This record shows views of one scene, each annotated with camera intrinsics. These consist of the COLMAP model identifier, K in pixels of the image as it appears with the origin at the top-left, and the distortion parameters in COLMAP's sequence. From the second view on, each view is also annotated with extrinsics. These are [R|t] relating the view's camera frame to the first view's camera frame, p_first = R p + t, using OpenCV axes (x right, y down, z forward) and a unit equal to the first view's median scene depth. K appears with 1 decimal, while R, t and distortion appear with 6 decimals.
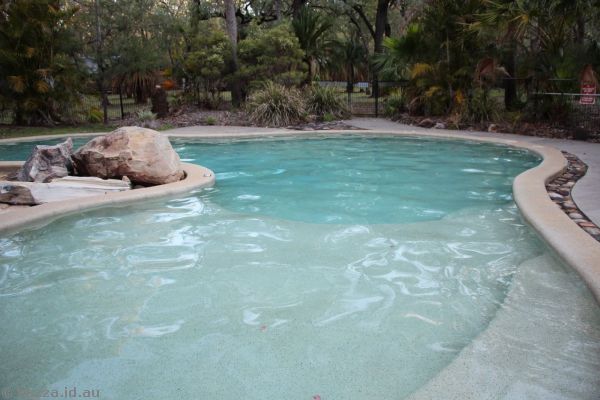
lens RADIAL K [[495.2, 0, 300.0], [0, 495.2, 200.0], [0, 0, 1]] dist [-0.169046, 0.126651]
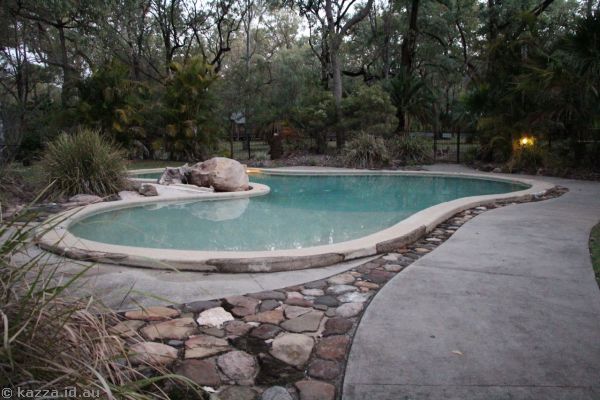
lens RADIAL K [[495.2, 0, 300.0], [0, 495.2, 200.0], [0, 0, 1]] dist [-0.169046, 0.126651]
pose [[0.952840, 0.042862, -0.300432, 0.184819], [-0.072914, 0.993311, -0.089536, 0.053937], [0.294585, 0.107219, 0.949591, -0.216368]]
